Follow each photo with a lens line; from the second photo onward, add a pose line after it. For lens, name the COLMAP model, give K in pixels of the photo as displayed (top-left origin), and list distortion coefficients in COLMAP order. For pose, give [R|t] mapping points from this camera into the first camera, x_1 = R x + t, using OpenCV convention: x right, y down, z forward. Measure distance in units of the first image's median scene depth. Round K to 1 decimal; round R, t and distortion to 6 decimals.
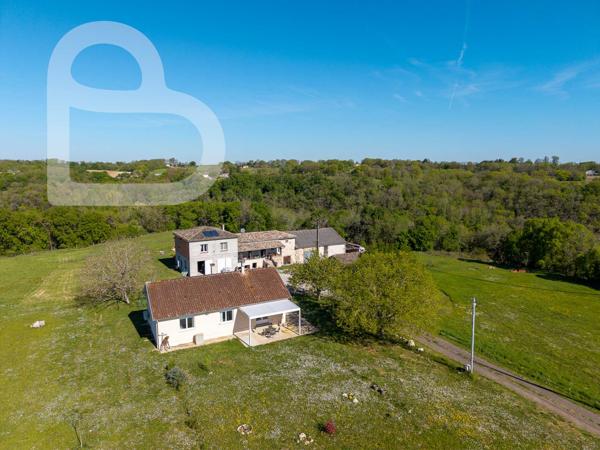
lens RADIAL K [[407.2, 0, 301.3], [0, 407.2, 240.4], [0, 0, 1]] dist [0.038045, -0.003831]
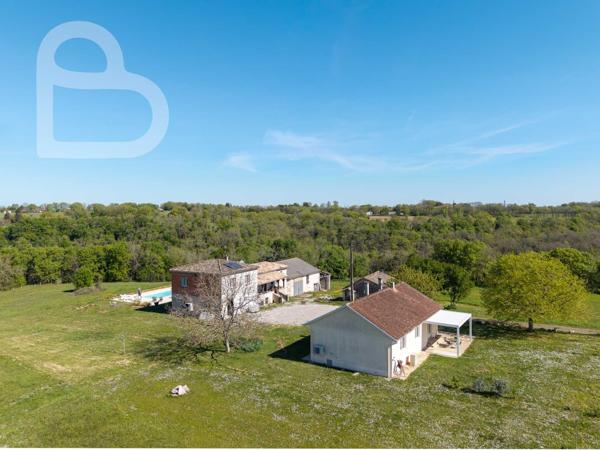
lens RADIAL K [[428.8, 0, 297.9], [0, 428.8, 234.8], [0, 0, 1]] dist [0.032398, -0.041173]
pose [[0.867070, -0.035628, 0.496910, -0.143812], [0.099525, 0.989721, -0.102701, 0.006497], [-0.488143, 0.138504, 0.861703, 0.045014]]
